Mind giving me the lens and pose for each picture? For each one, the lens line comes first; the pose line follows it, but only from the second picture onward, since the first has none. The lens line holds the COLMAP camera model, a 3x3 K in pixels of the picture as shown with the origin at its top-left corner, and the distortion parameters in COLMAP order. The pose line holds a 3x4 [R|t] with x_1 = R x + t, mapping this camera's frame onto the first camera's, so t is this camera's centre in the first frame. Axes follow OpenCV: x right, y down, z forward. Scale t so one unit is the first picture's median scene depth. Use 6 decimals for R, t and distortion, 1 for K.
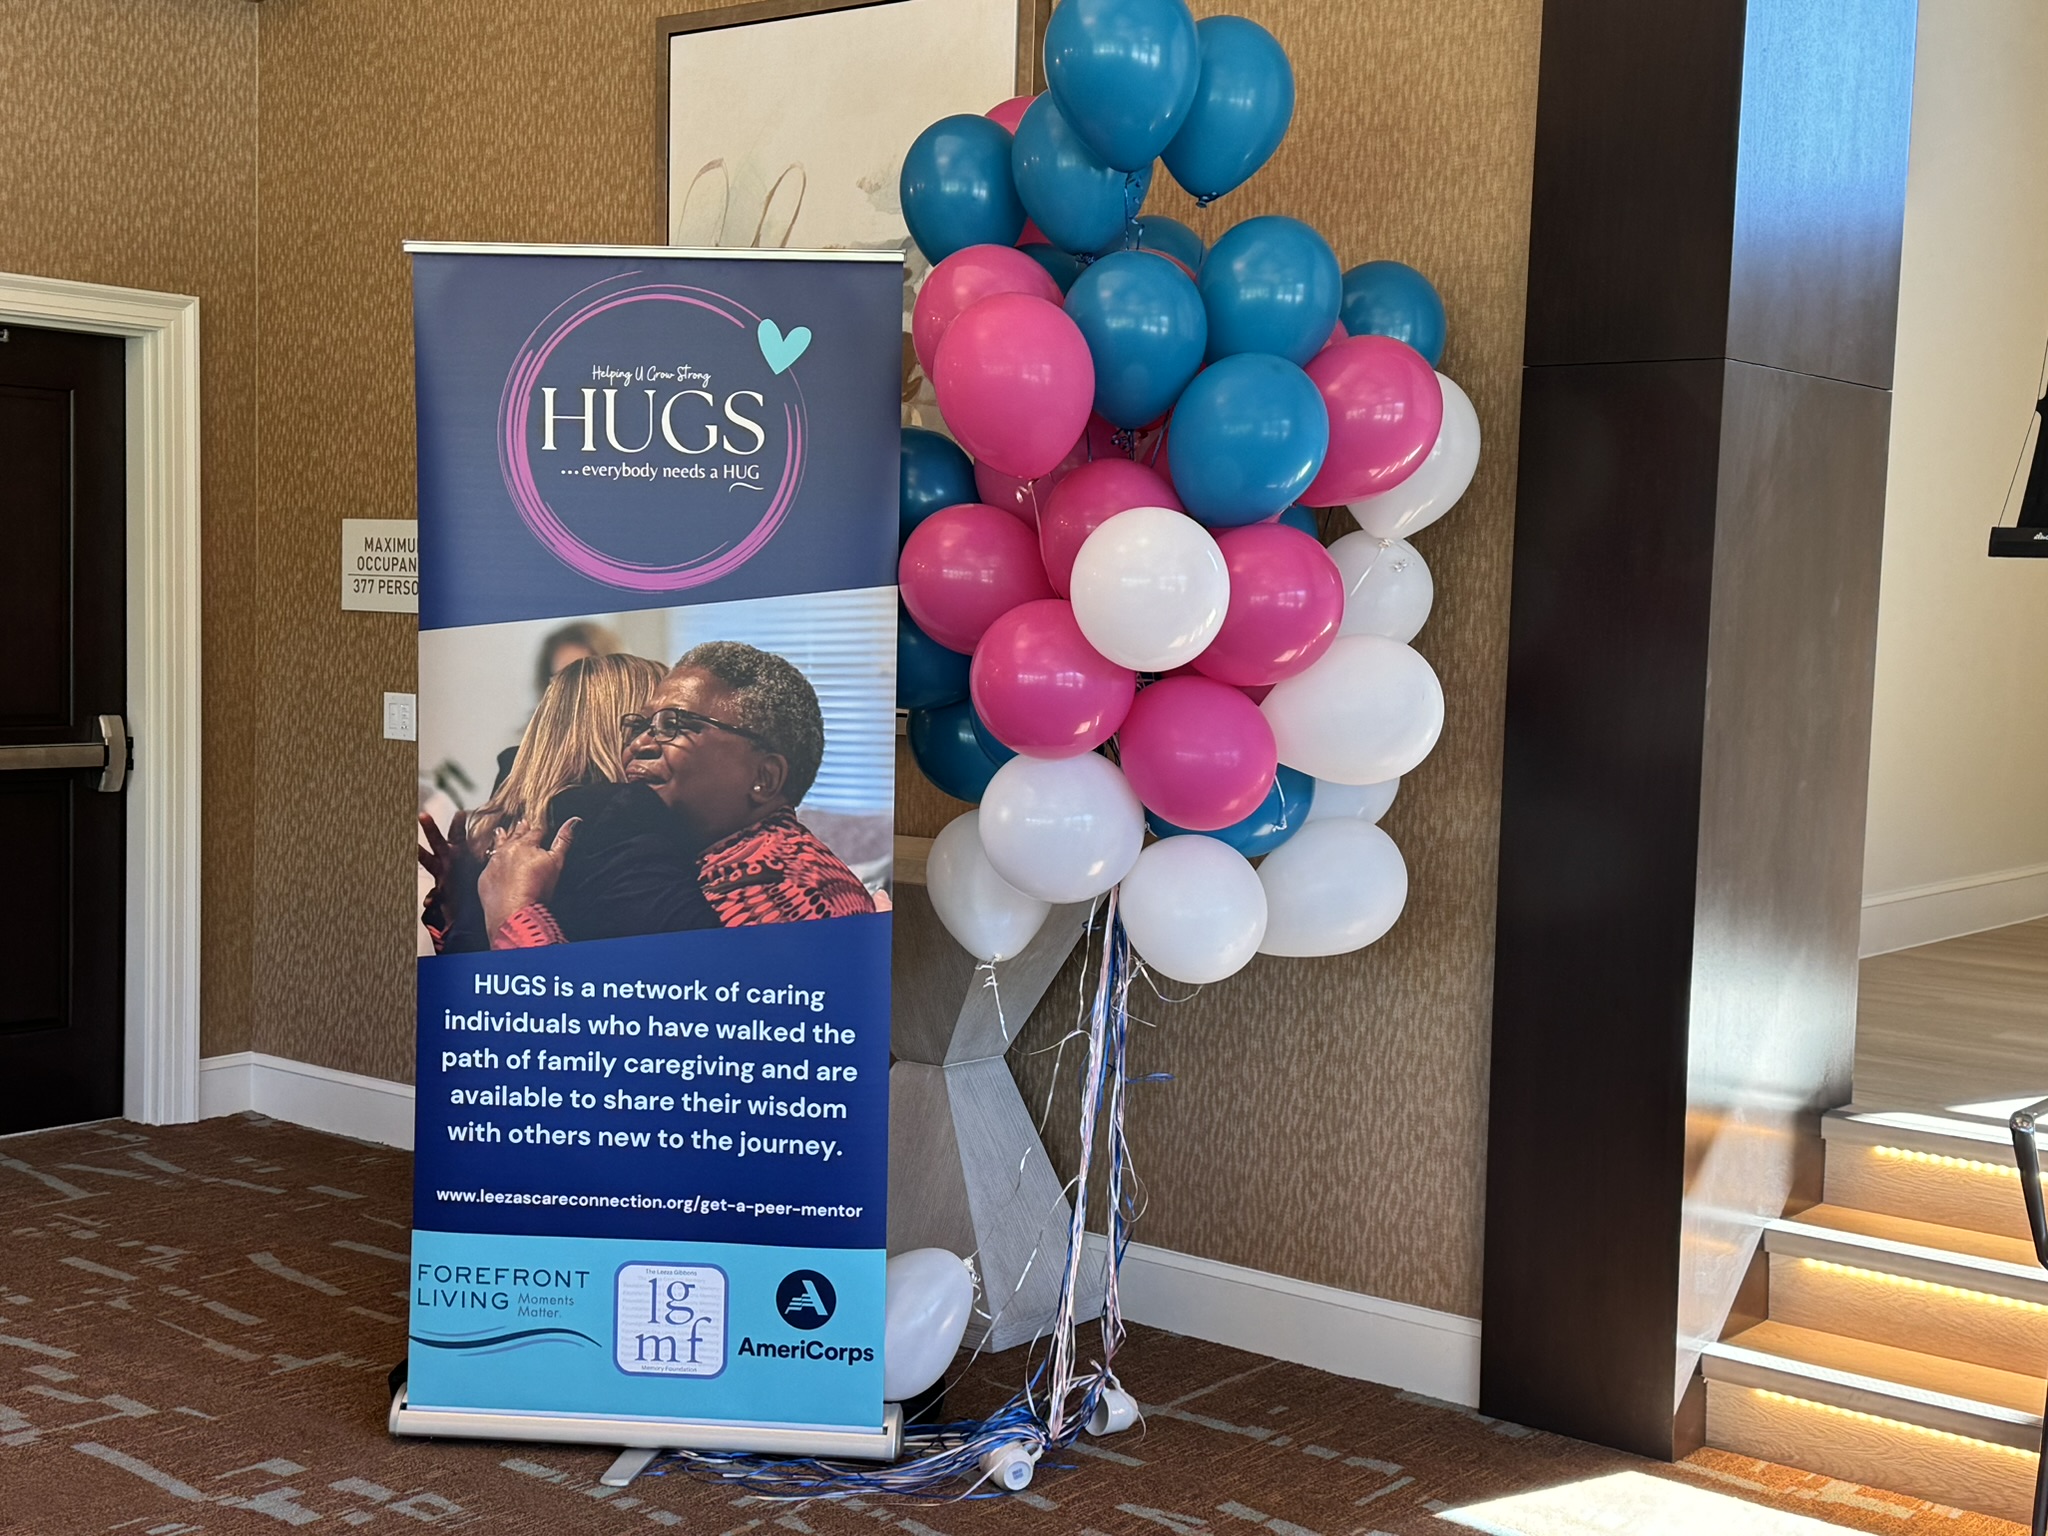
lens RADIAL K [[2619.8, 0, 1023.7], [0, 2619.8, 773.8], [0, 0, 1]] dist [-0.025146, 0.000000]
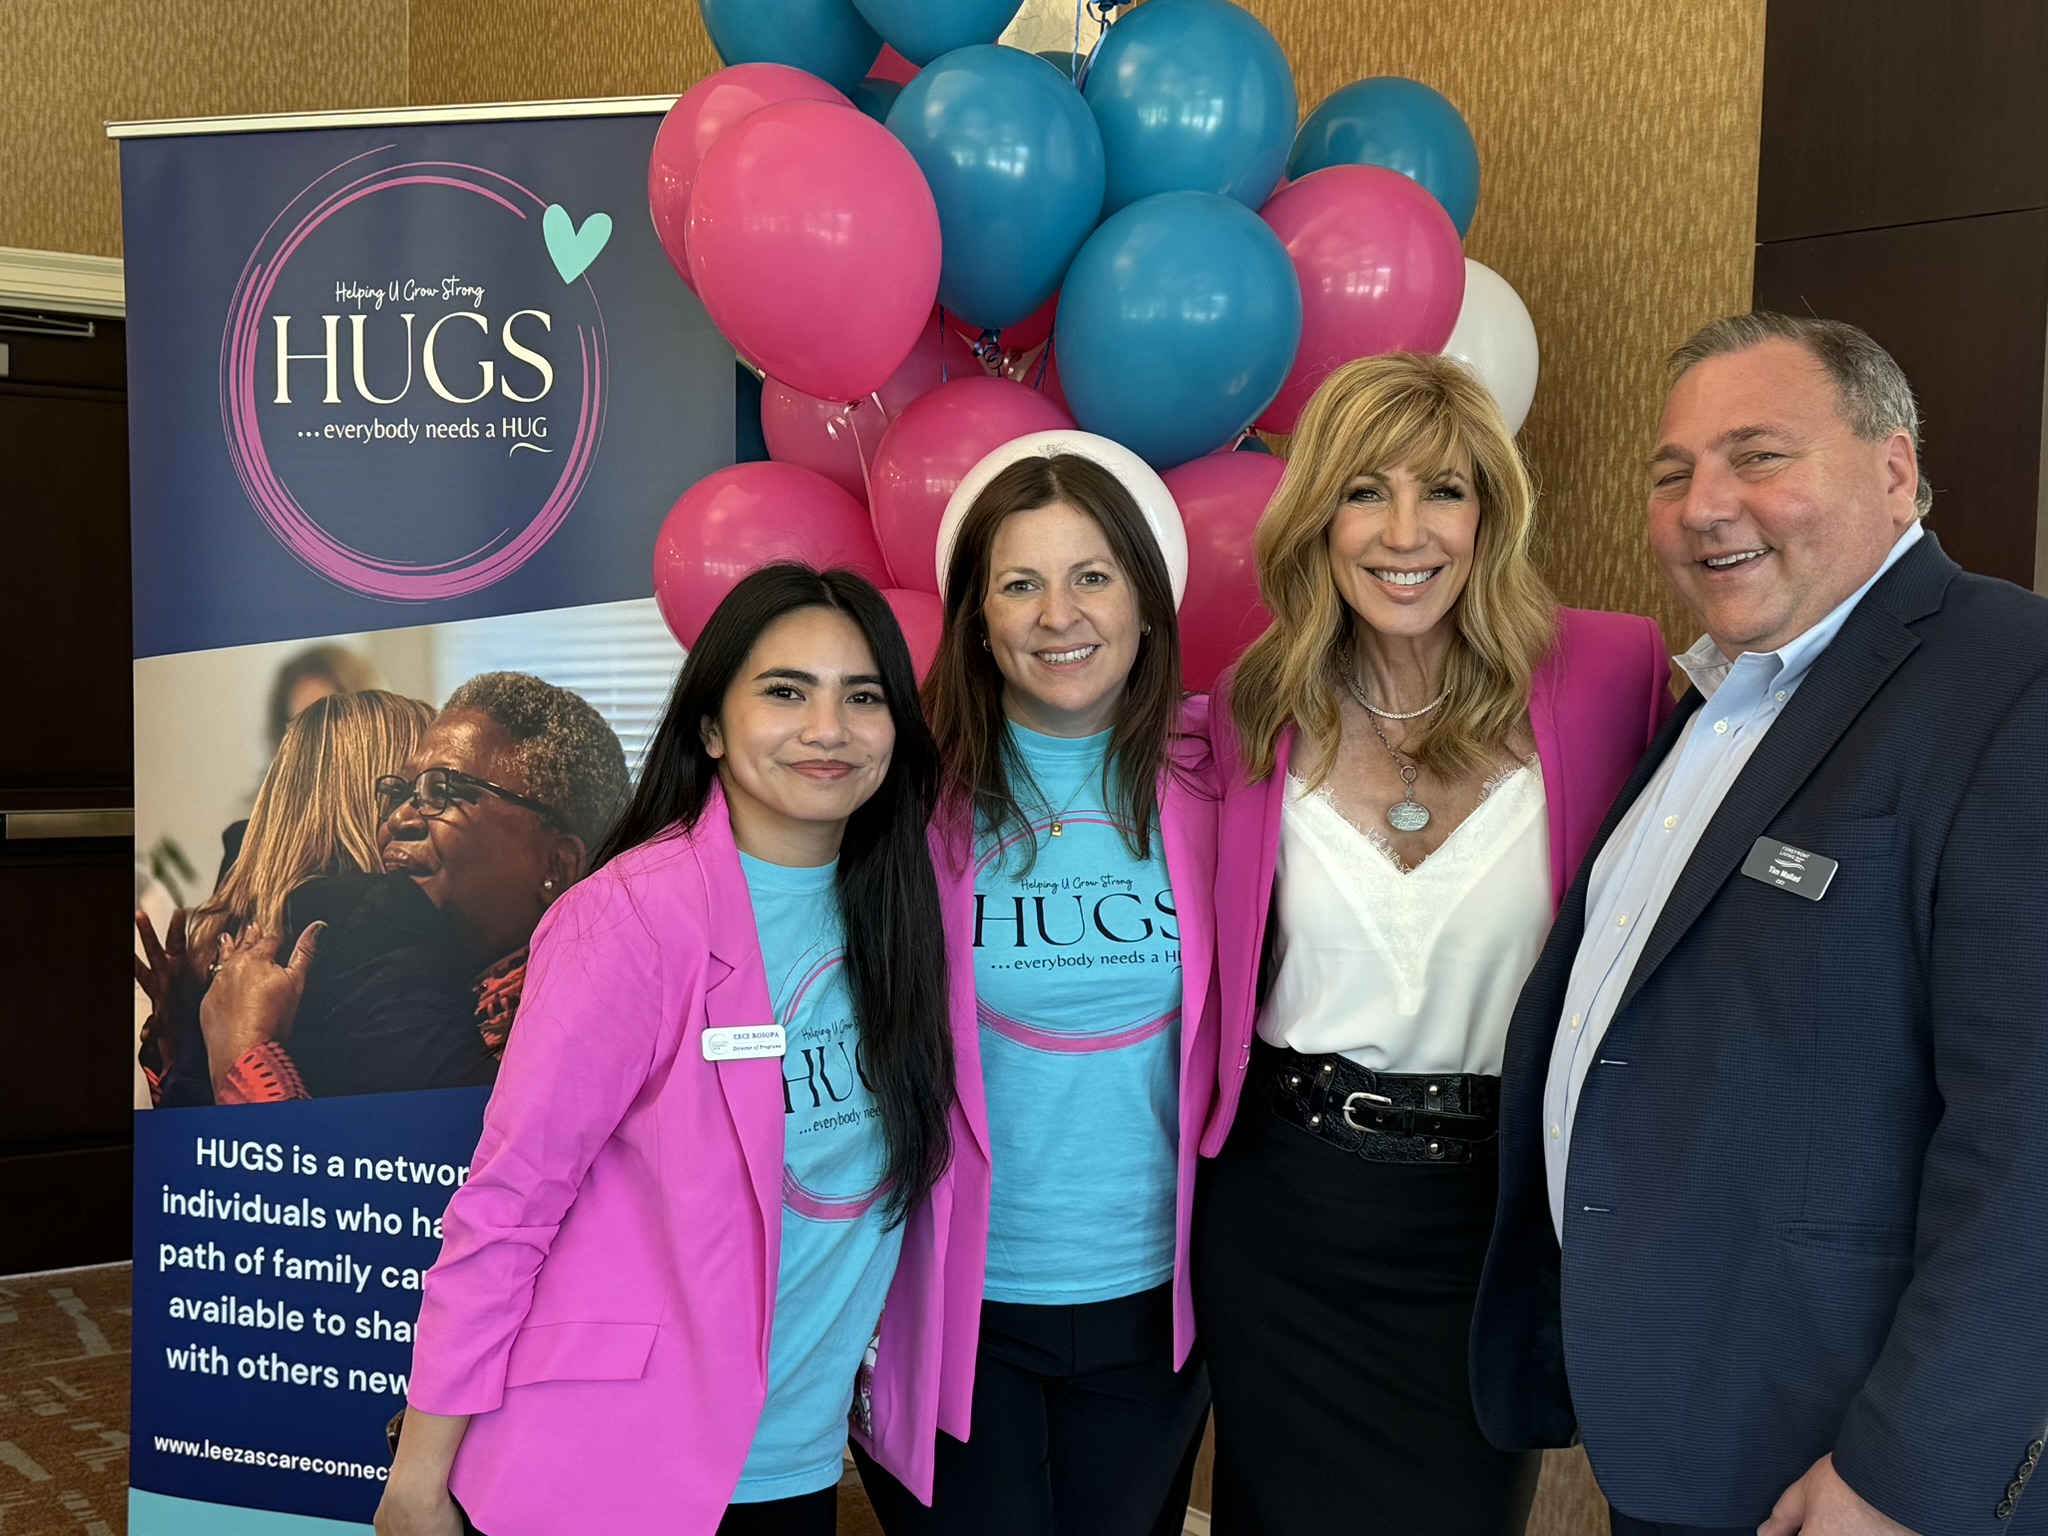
lens RADIAL K [[2735.3, 0, 1023.8], [0, 2735.3, 756.1], [0, 0, 1]] dist [-0.001606, 0.000000]
pose [[0.968168, 0.003781, -0.250272, 0.197289], [-0.011888, 0.999452, -0.030888, -0.007422], [0.250019, 0.032879, 0.967683, 0.330201]]
